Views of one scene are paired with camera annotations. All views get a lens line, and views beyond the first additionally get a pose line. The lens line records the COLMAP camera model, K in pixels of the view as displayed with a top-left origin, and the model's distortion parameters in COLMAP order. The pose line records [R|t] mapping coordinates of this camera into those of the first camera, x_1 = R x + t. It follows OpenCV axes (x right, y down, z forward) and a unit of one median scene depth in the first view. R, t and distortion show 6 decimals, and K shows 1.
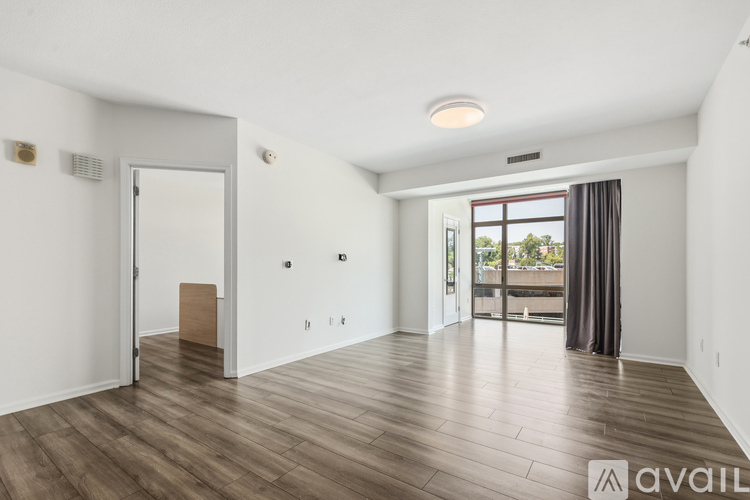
lens RADIAL K [[339.6, 0, 374.8], [0, 339.6, 267.3], [0, 0, 1]] dist [0.000729, 0.000108]
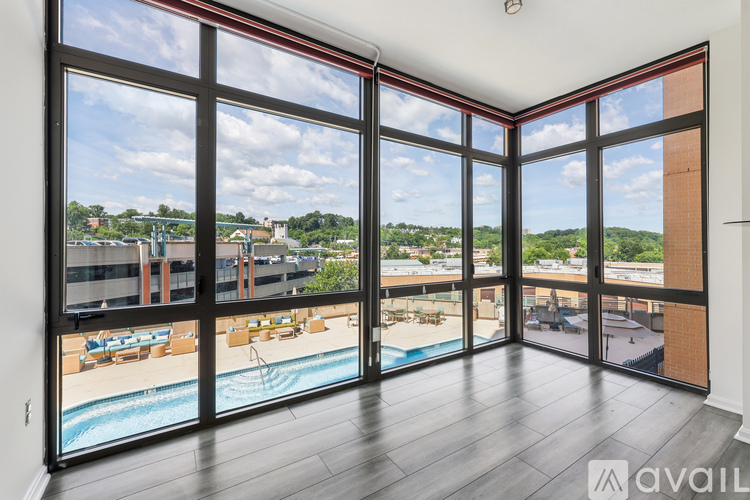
lens RADIAL K [[316.2, 0, 377.2], [0, 316.2, 243.8], [0, 0, 1]] dist [0.000072, -0.000041]
pose [[0.363253, -0.003243, 0.931685, 0.222483], [-0.002032, 0.999989, 0.004273, -0.000741], [-0.931688, -0.003445, 0.363242, 0.935247]]
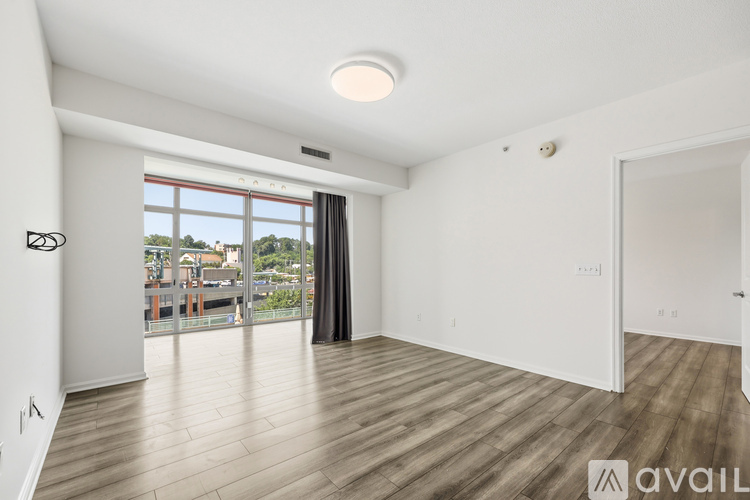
lens RADIAL K [[316.9, 0, 372.9], [0, 316.9, 266.6], [0, 0, 1]] dist [0.000381, 0.000140]
pose [[0.251968, 0.001566, 0.967734, -0.274762], [-0.002339, 0.999997, -0.001010, -0.001009], [-0.967733, -0.002010, 0.251971, 0.442828]]
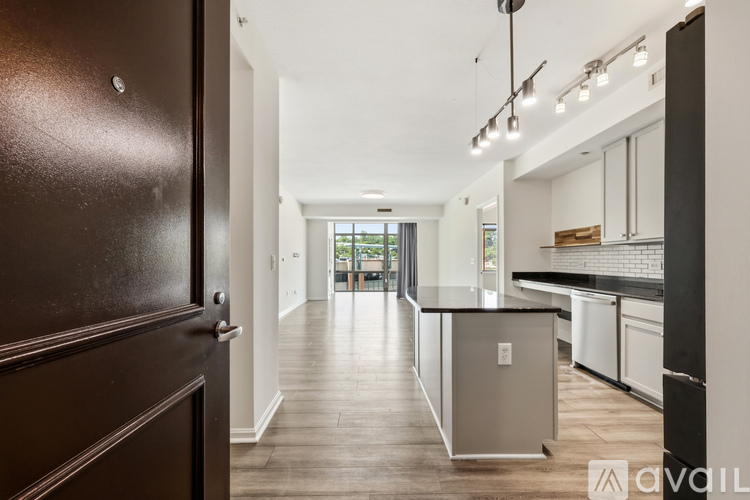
lens RADIAL K [[302.7, 0, 373.7], [0, 302.7, 260.1], [0, 0, 1]] dist [0.000009, 0.000012]
pose [[0.804872, -0.001707, 0.593446, -0.549072], [0.001152, 0.999998, 0.001314, -0.005083], [-0.593447, -0.000374, 0.804873, -0.368810]]
